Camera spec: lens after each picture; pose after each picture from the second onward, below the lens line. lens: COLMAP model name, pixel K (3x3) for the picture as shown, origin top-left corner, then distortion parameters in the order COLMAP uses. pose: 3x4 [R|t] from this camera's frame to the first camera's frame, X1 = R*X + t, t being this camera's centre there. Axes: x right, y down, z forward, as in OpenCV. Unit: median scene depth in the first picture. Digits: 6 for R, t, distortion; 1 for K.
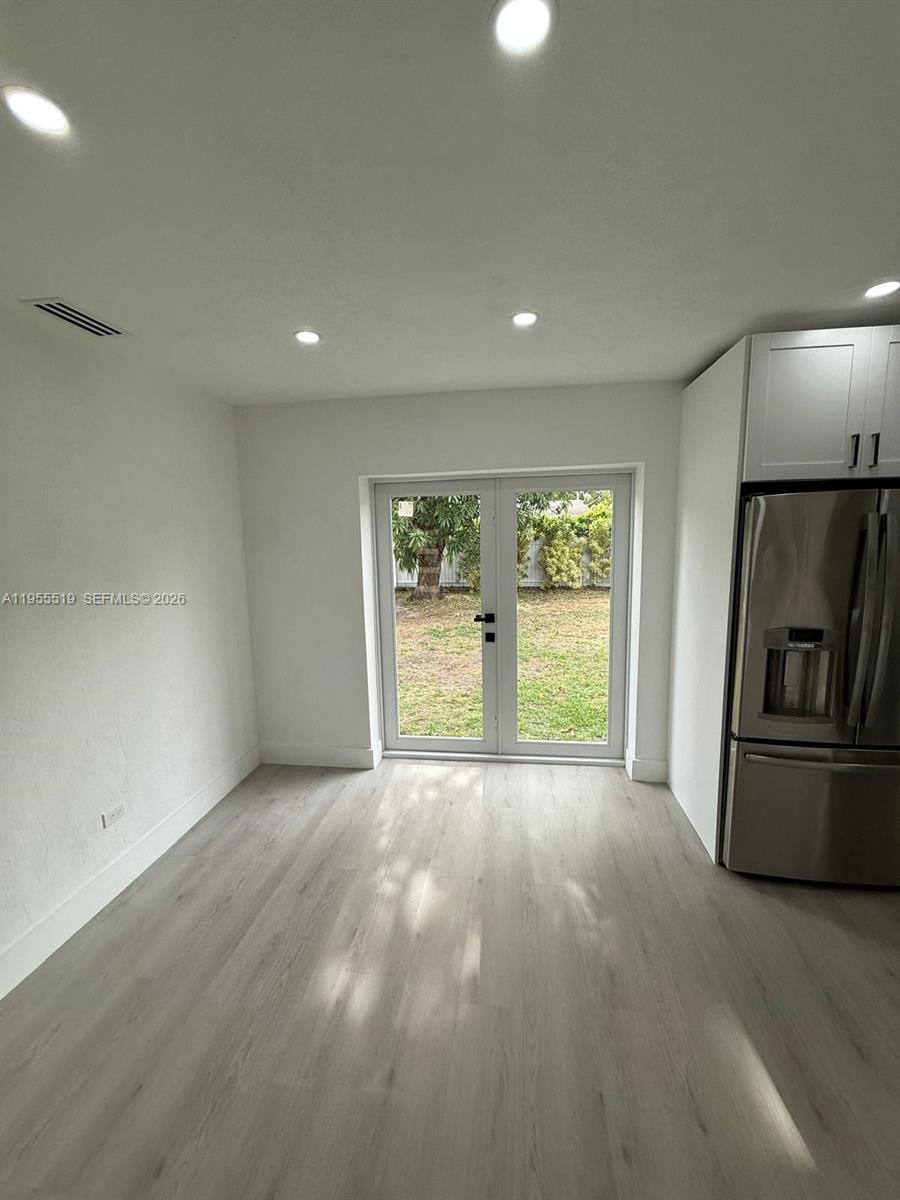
lens RADIAL K [[477.4, 0, 446.1], [0, 477.4, 602.0], [0, 0, 1]] dist [-0.000770, 0.001229]
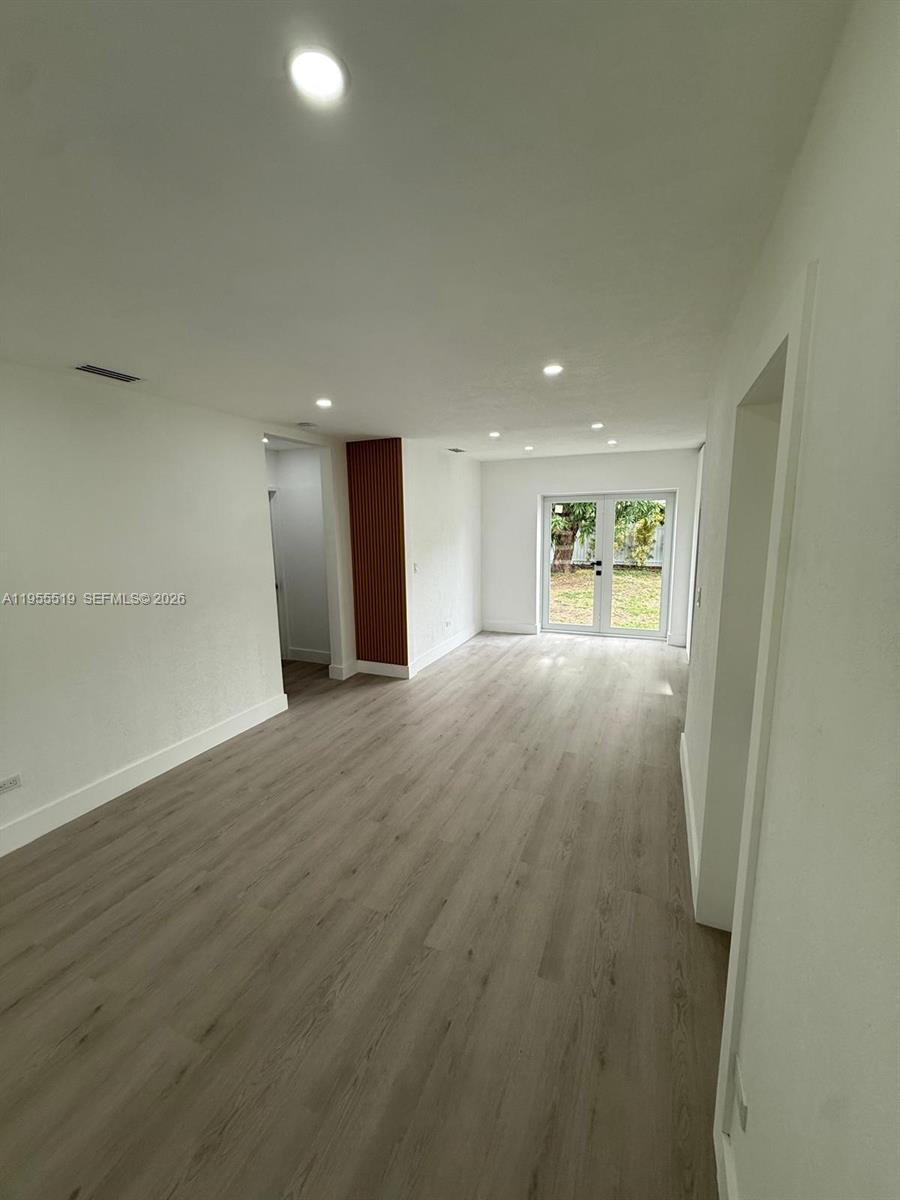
lens RADIAL K [[477.4, 0, 450.2], [0, 477.4, 591.4], [0, 0, 1]] dist [-0.000770, 0.001229]
pose [[0.965476, 0.046868, -0.256241, 0.002722], [-0.043486, 0.998876, 0.018852, 0.045963], [0.256837, -0.007058, 0.966429, -0.364704]]
